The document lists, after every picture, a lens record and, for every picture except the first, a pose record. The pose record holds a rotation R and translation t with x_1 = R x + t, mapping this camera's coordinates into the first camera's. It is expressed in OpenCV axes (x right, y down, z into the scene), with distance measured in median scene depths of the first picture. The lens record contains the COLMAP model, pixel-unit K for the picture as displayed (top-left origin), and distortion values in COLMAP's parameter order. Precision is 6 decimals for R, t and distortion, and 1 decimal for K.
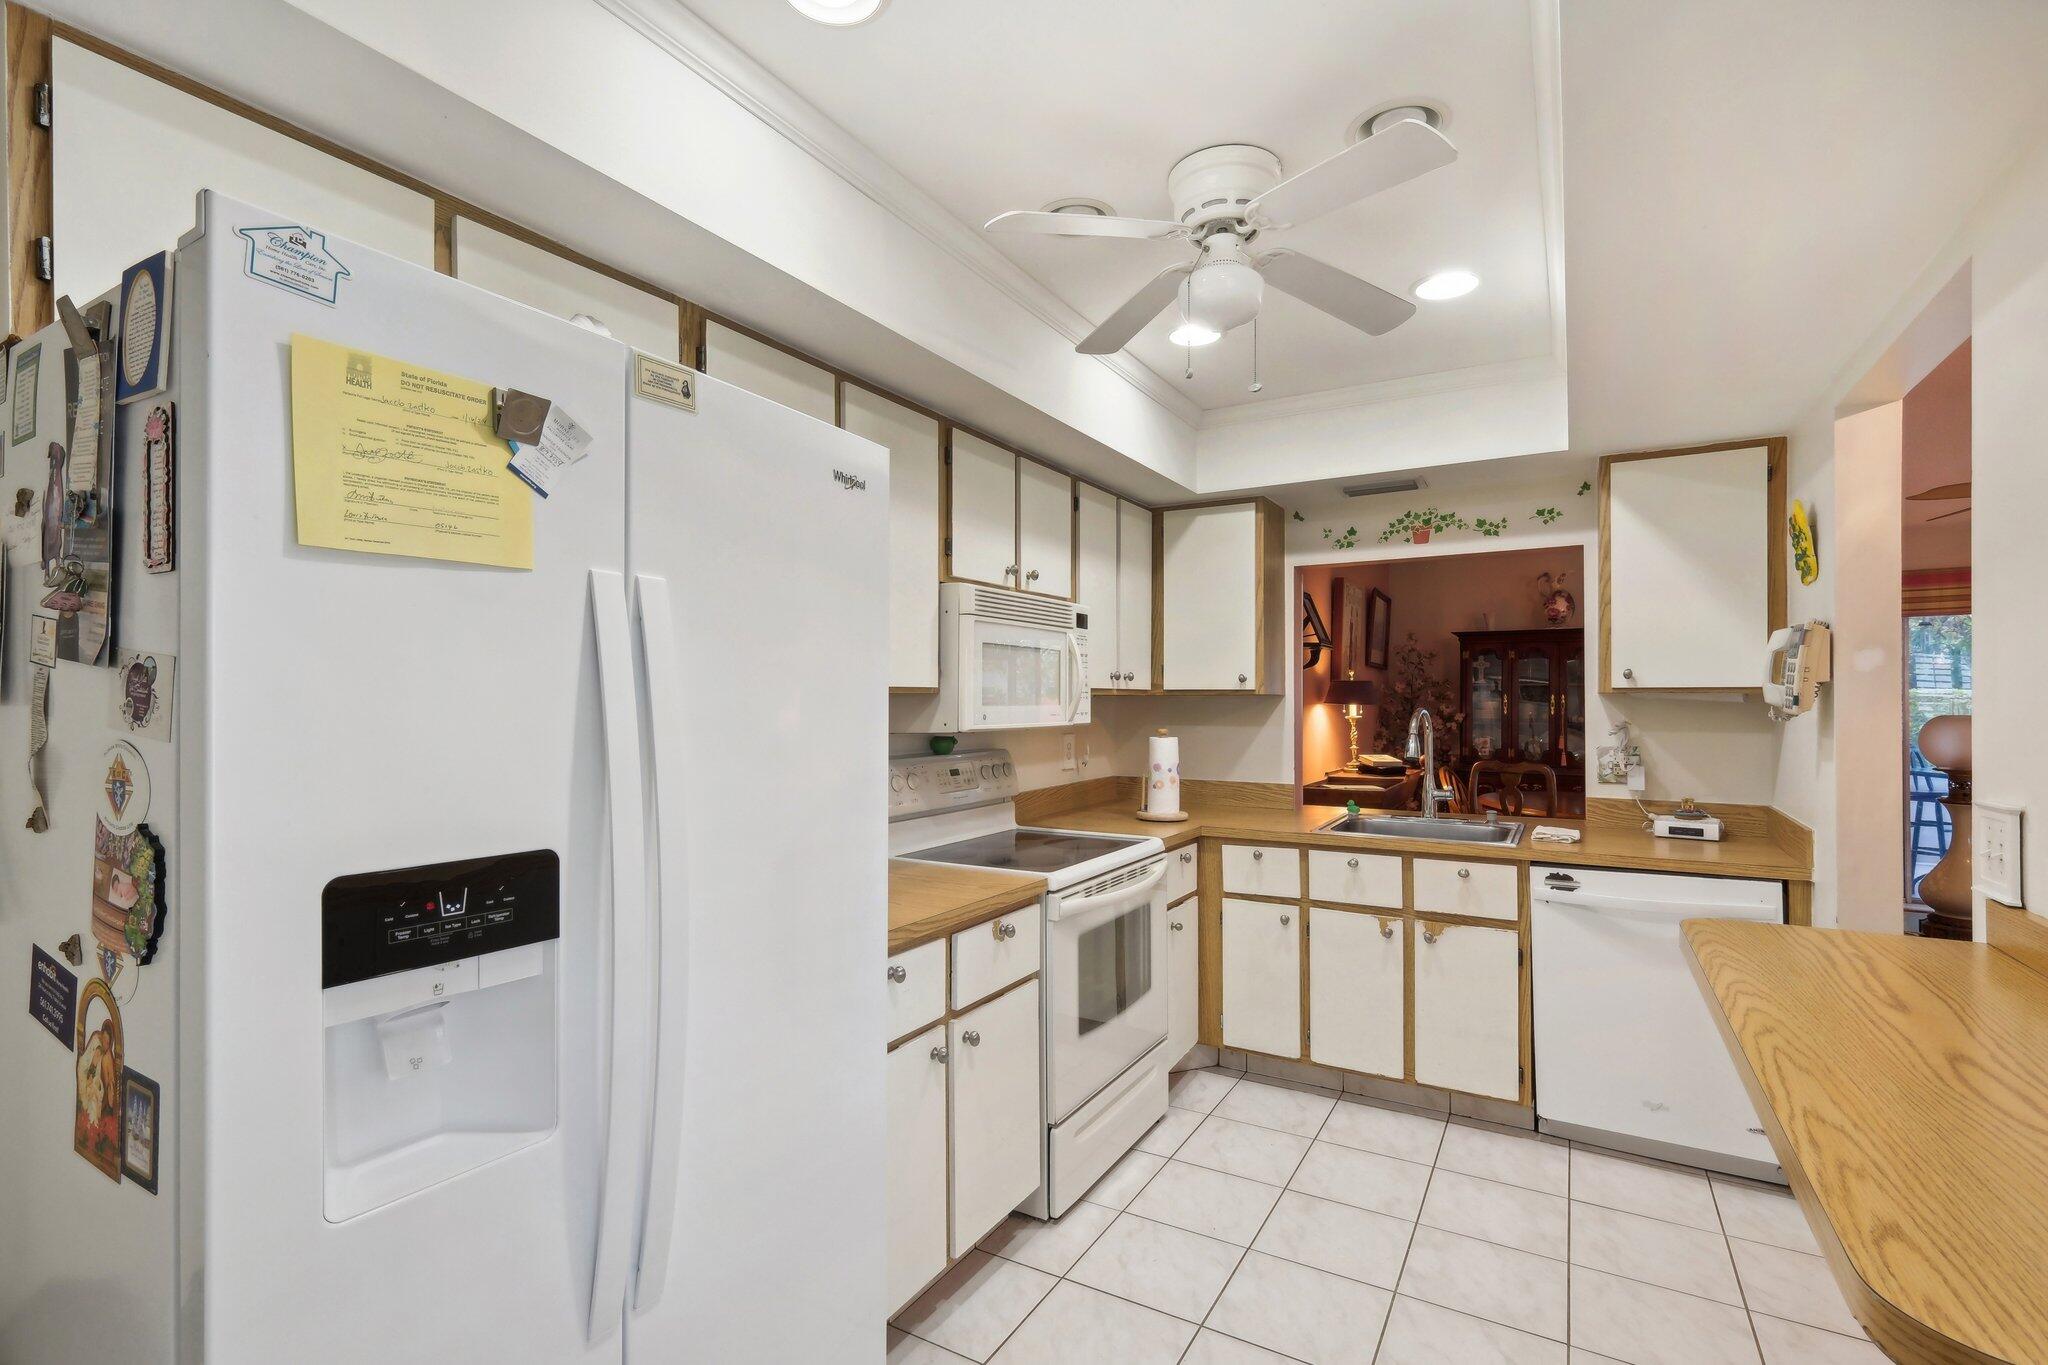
lens RADIAL K [[937.8, 0, 1026.0], [0, 937.8, 689.9], [0, 0, 1]] dist [0.001476, -0.001736]
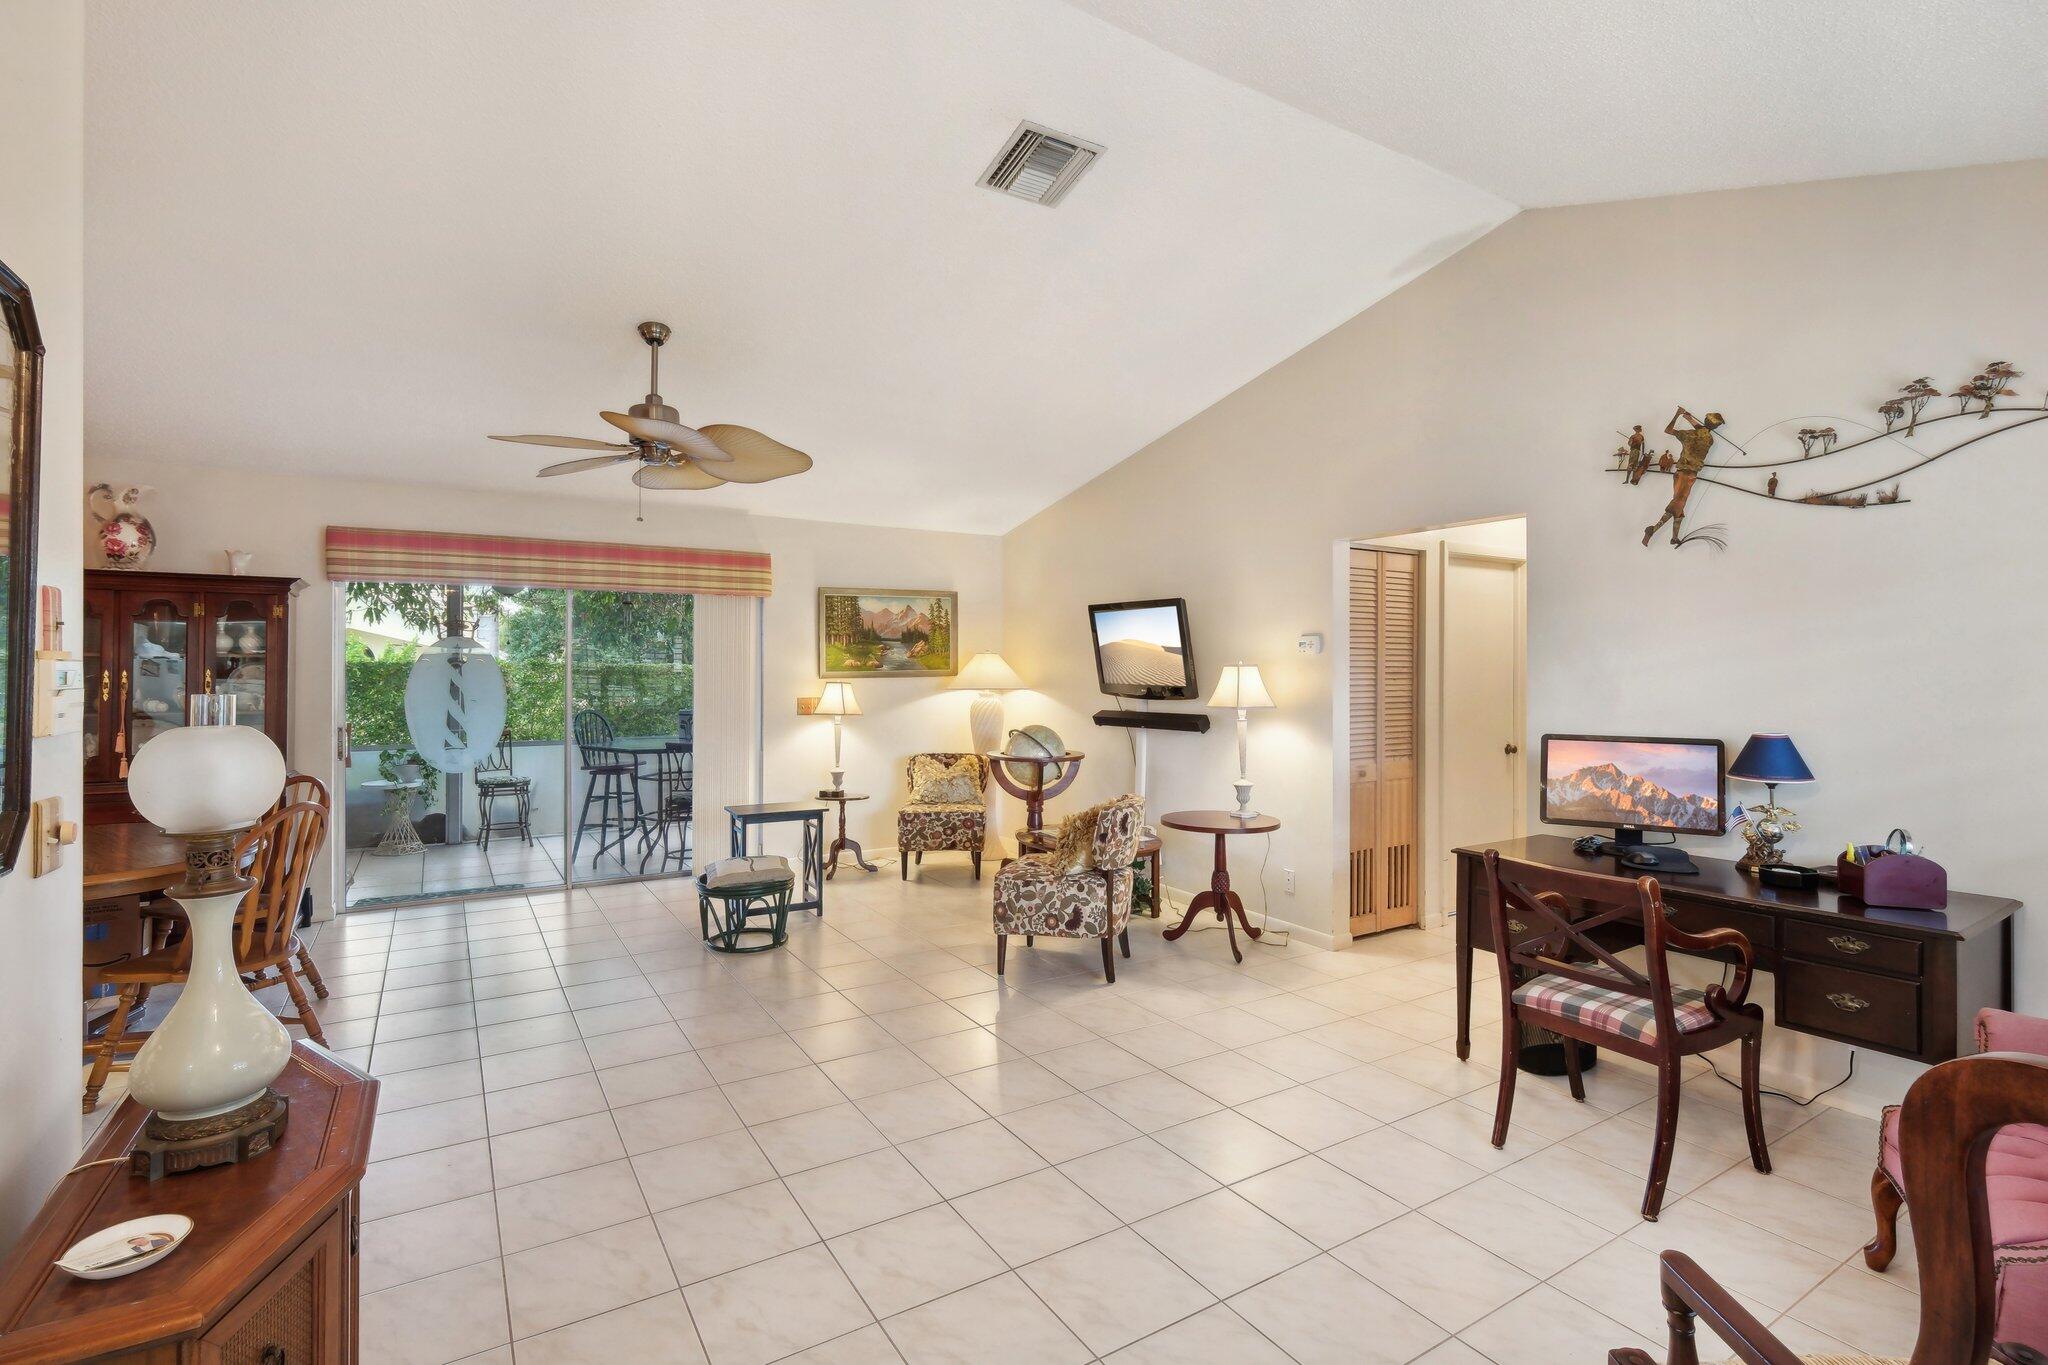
lens RADIAL K [[937.8, 0, 1014.8], [0, 937.8, 665.9], [0, 0, 1]] dist [0.001476, -0.001736]
pose [[0.470121, 0.004279, 0.882592, 0.636738], [-0.007292, 0.999973, -0.000964, -0.006542], [-0.882572, -0.005983, 0.470139, 0.317741]]
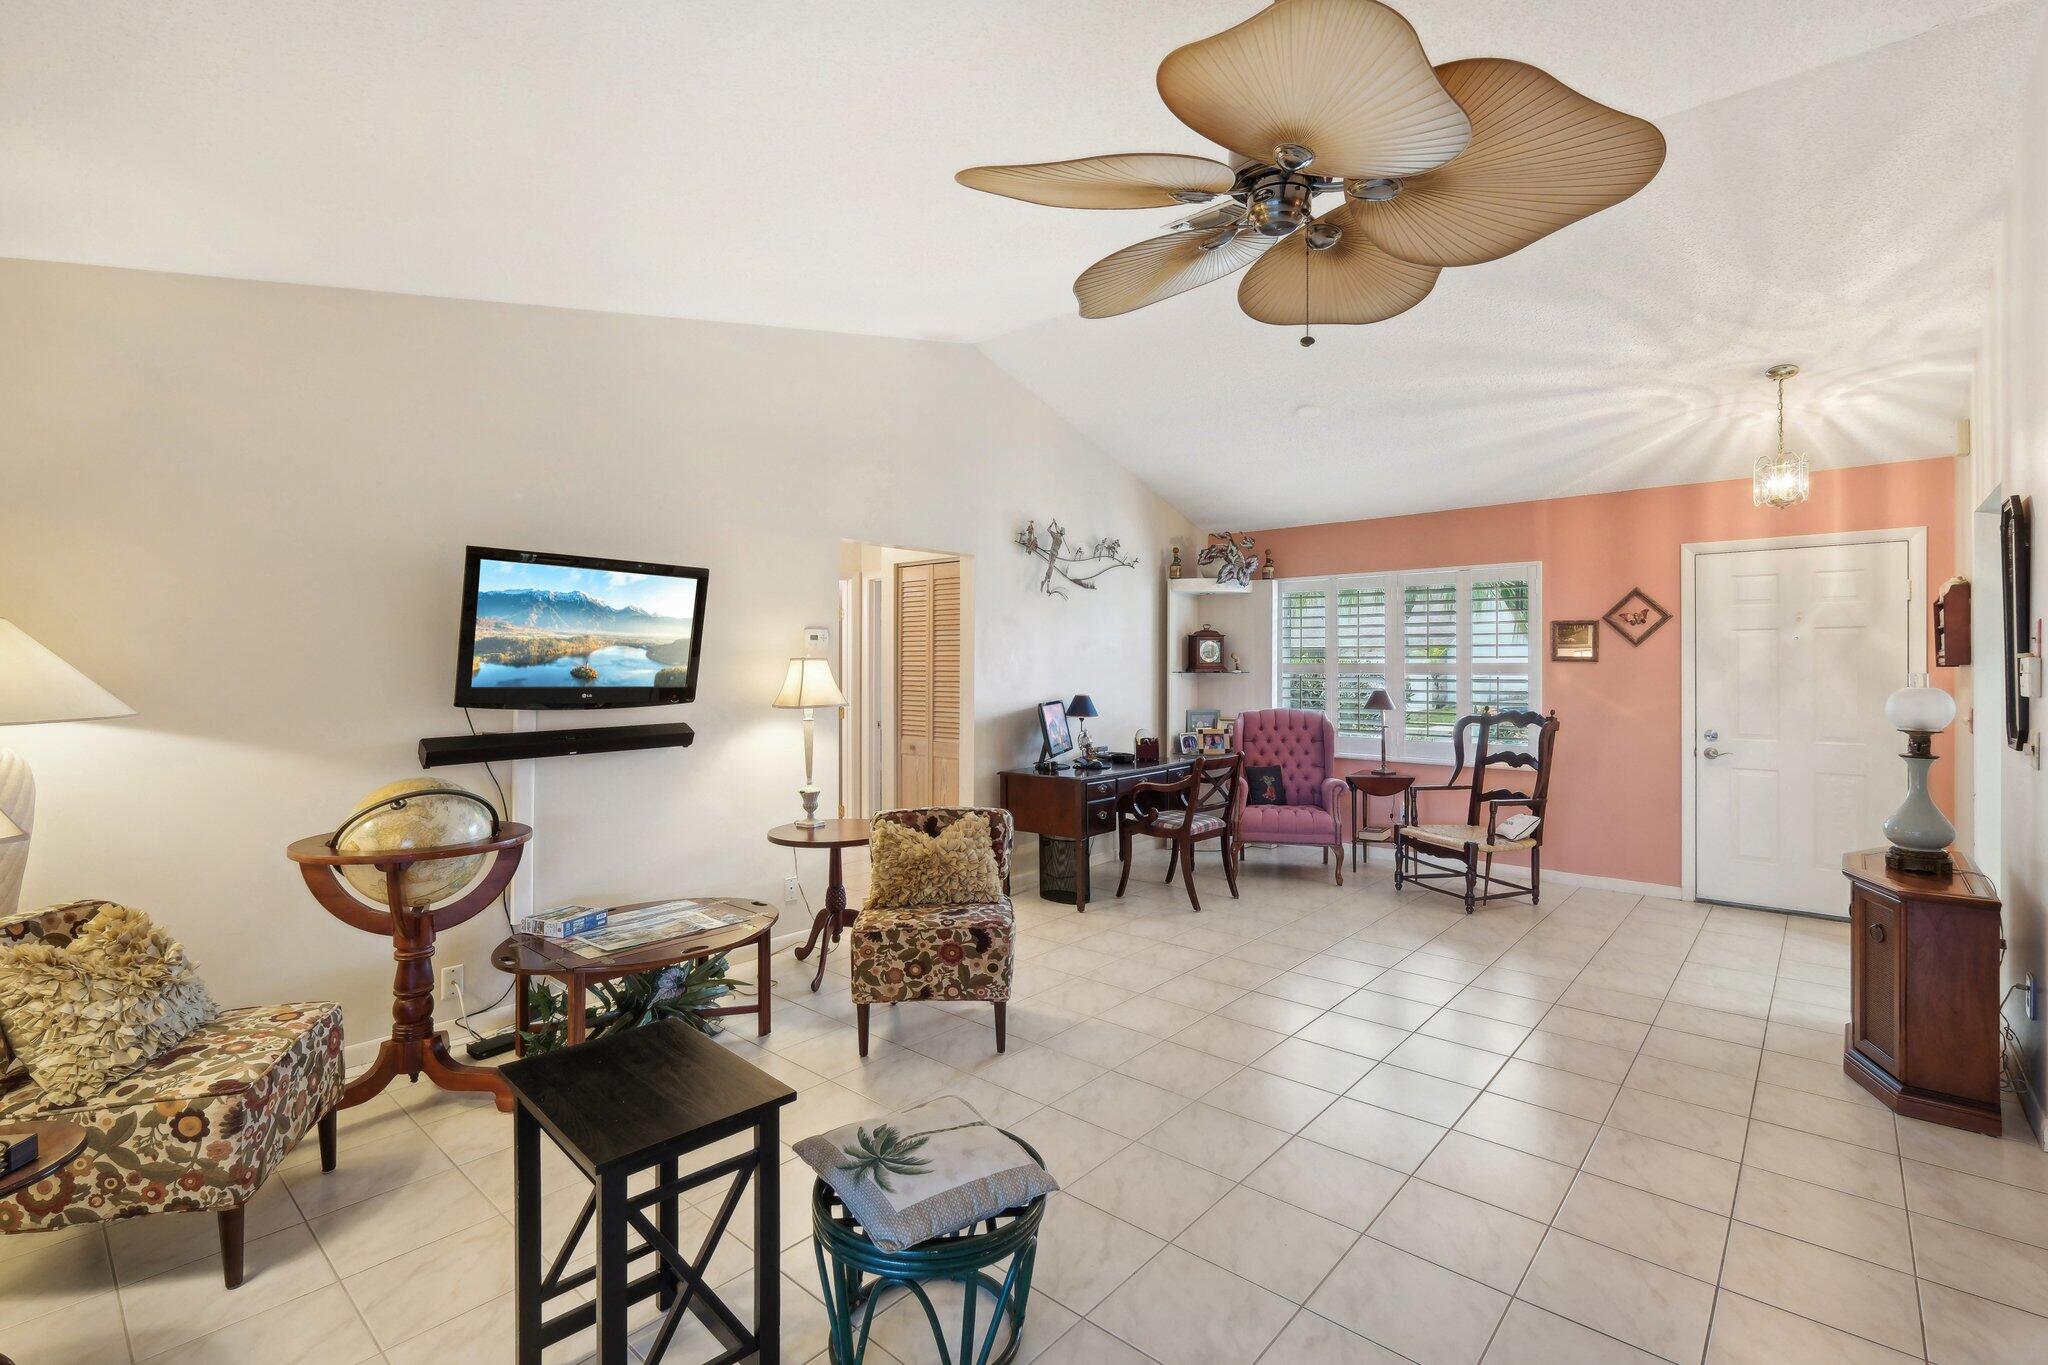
lens RADIAL K [[937.8, 0, 1047.9], [0, 937.8, 681.8], [0, 0, 1]] dist [0.001476, -0.001736]
pose [[-0.982972, -0.004011, 0.183710, 1.592505], [-0.002016, 0.999937, 0.011045, 0.007195], [-0.183743, 0.010487, -0.982918, 2.083897]]
